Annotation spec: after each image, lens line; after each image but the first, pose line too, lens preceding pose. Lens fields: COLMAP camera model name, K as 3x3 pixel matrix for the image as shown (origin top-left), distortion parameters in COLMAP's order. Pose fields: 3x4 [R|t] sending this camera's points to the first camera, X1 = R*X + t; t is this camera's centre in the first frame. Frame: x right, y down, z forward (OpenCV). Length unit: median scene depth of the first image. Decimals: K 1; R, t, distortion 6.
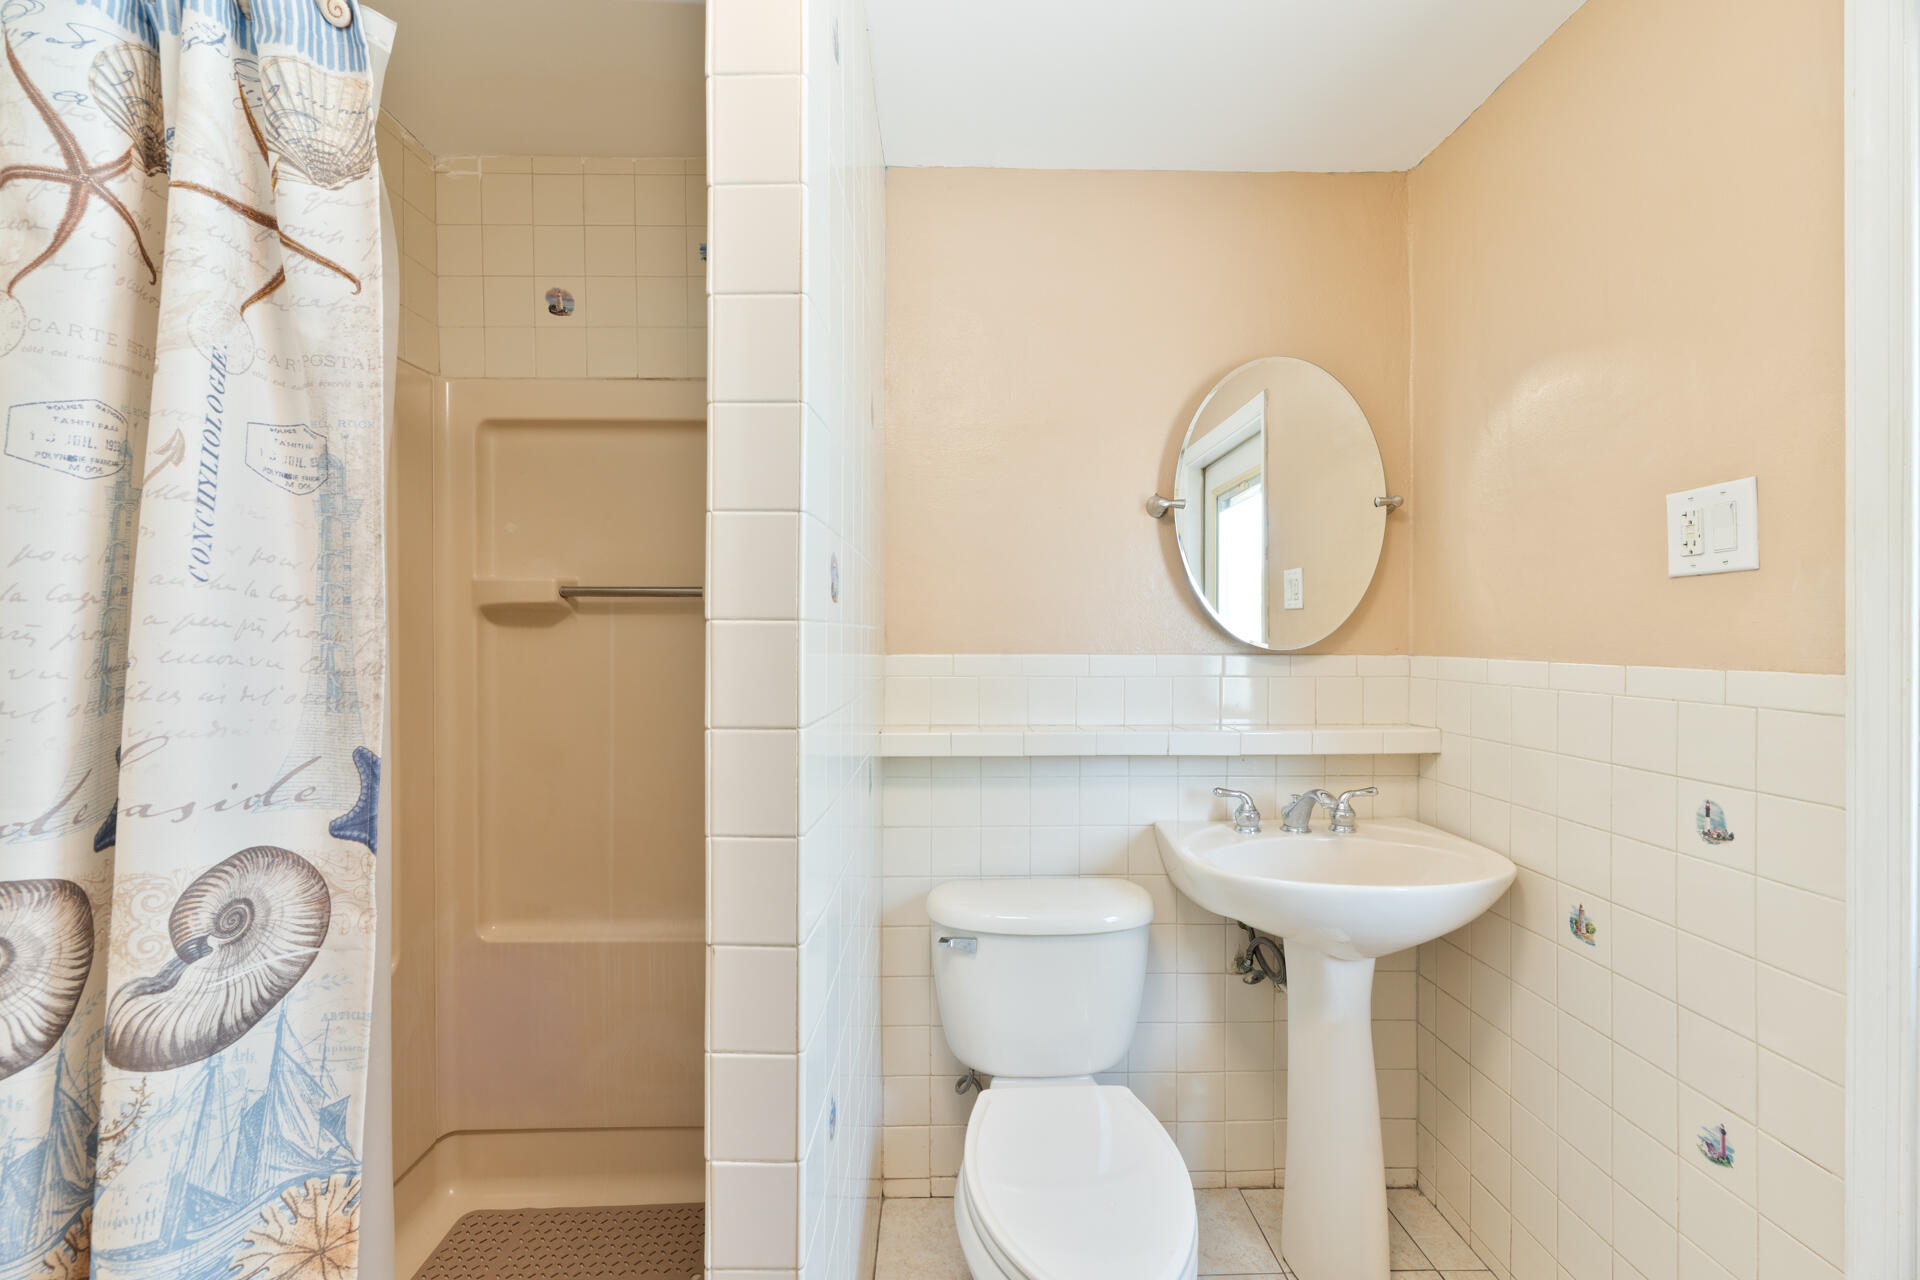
lens RADIAL K [[797.4, 0, 958.4], [0, 797.4, 633.0], [0, 0, 1]] dist [0.001869, -0.000289]
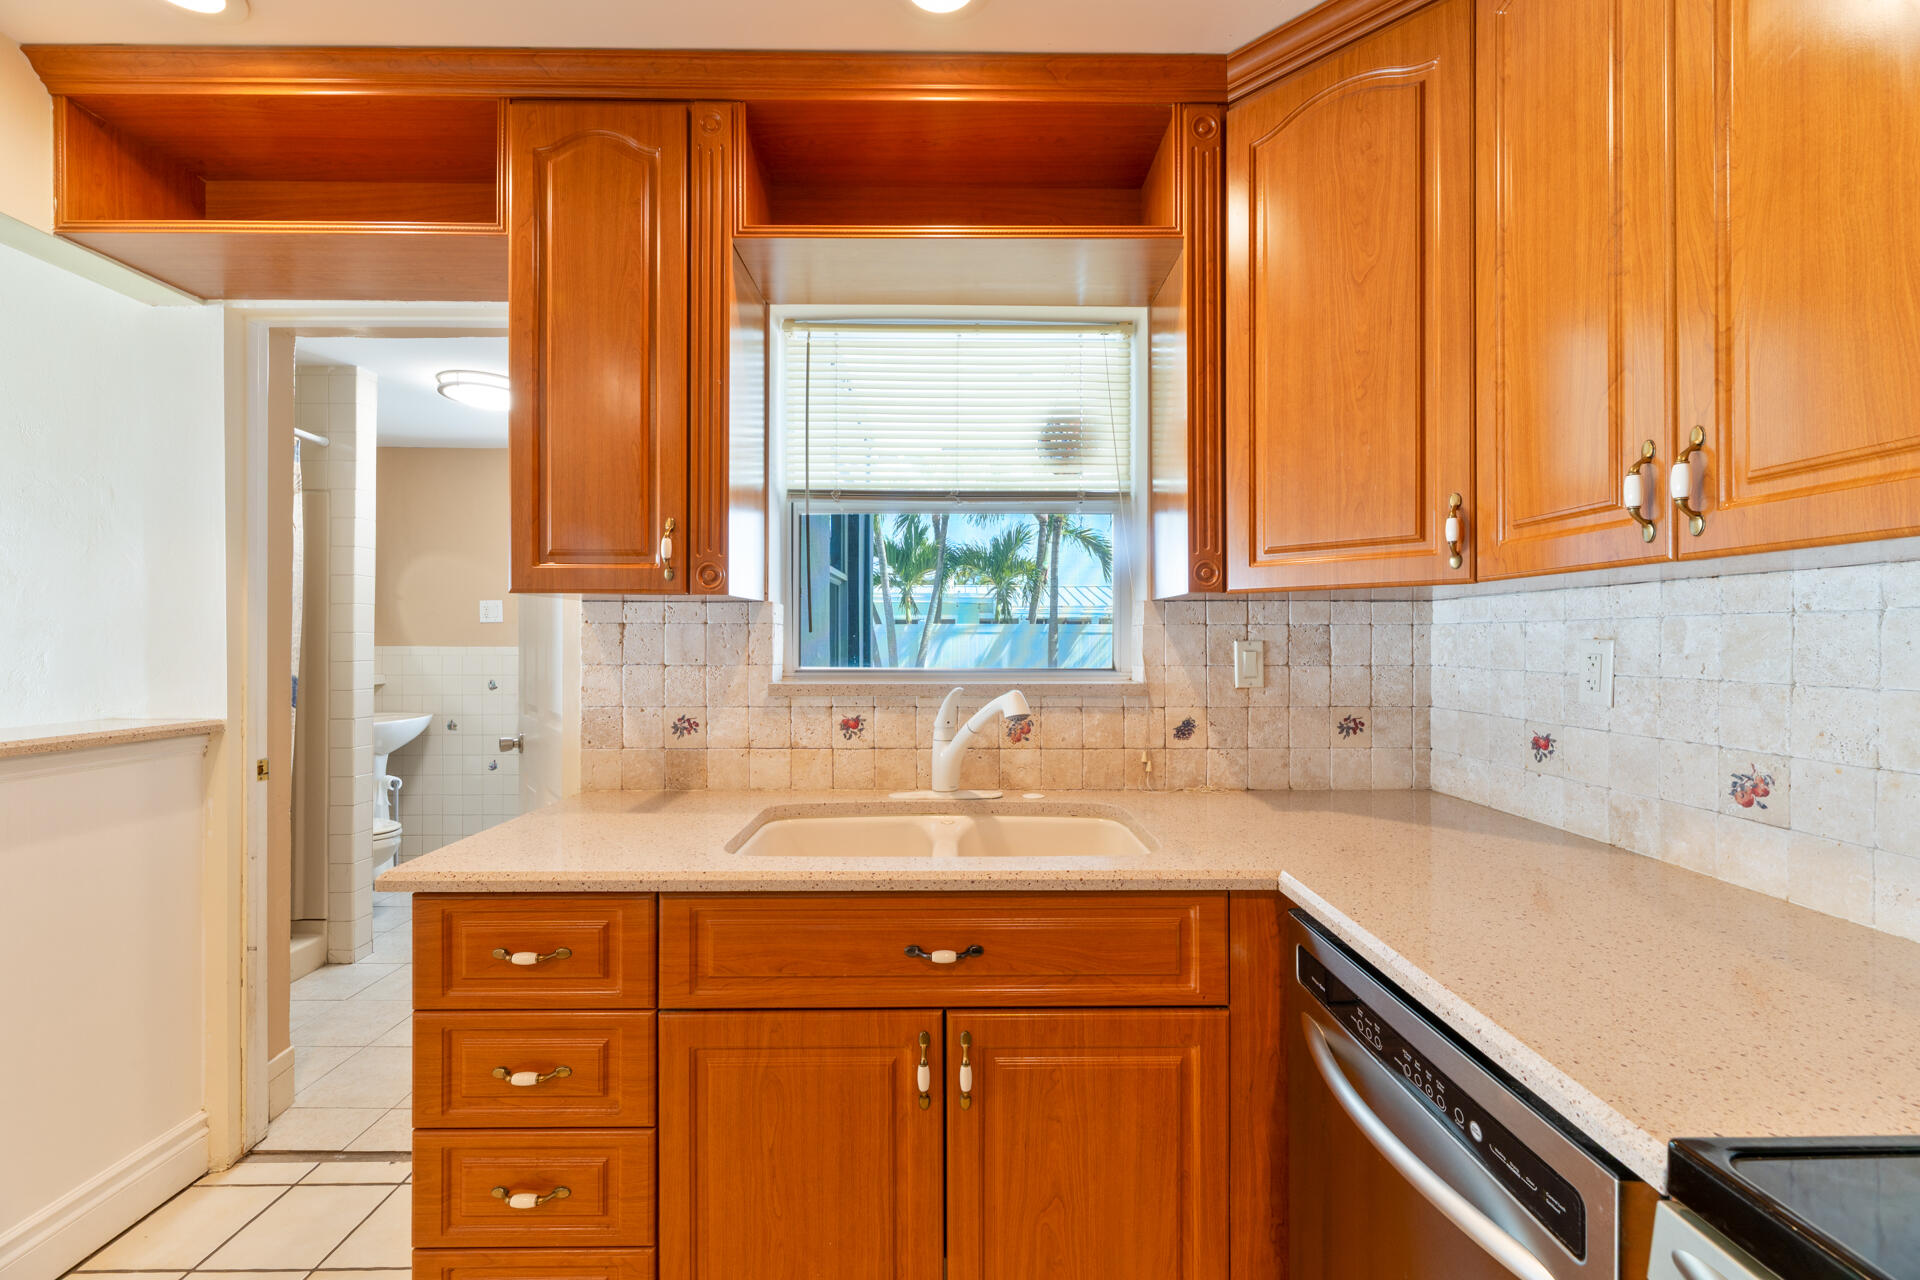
lens RADIAL K [[797.4, 0, 968.1], [0, 797.4, 645.3], [0, 0, 1]] dist [0.001869, -0.000289]
pose [[0.015437, -0.011513, 0.999815, -2.884424], [0.003612, 0.999928, 0.011459, 0.001960], [-0.999874, 0.003434, 0.015477, -1.383163]]
